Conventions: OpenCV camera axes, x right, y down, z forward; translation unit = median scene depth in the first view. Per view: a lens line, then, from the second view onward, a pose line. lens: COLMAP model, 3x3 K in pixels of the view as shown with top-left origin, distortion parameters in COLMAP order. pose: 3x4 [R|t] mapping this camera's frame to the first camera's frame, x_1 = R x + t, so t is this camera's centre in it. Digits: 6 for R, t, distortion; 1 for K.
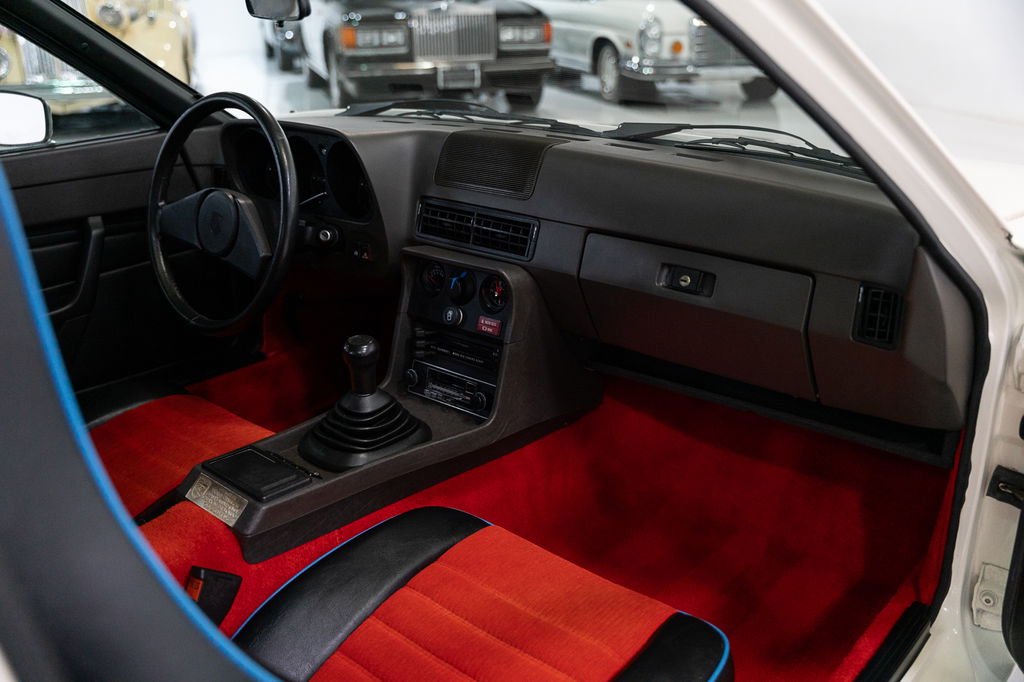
lens RADIAL K [[958.4, 0, 512.0], [0, 958.4, 341.0], [0, 0, 1]] dist [0.004379, 0.001263]
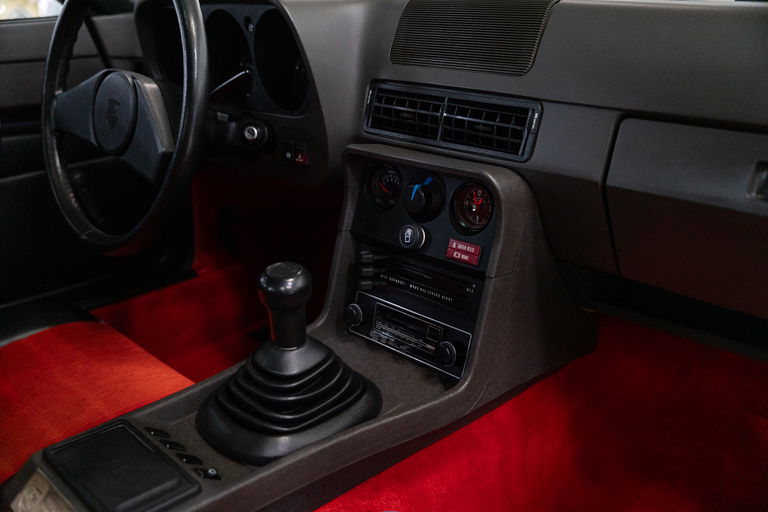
lens RADIAL K [[718.8, 0, 384.0], [0, 718.8, 256.0], [0, 0, 1]] dist [0.004379, 0.001263]
pose [[0.998360, 0.021641, -0.052998, -0.054097], [-0.021238, 0.999741, 0.008144, -0.015233], [0.053160, -0.007005, 0.998561, 0.444113]]
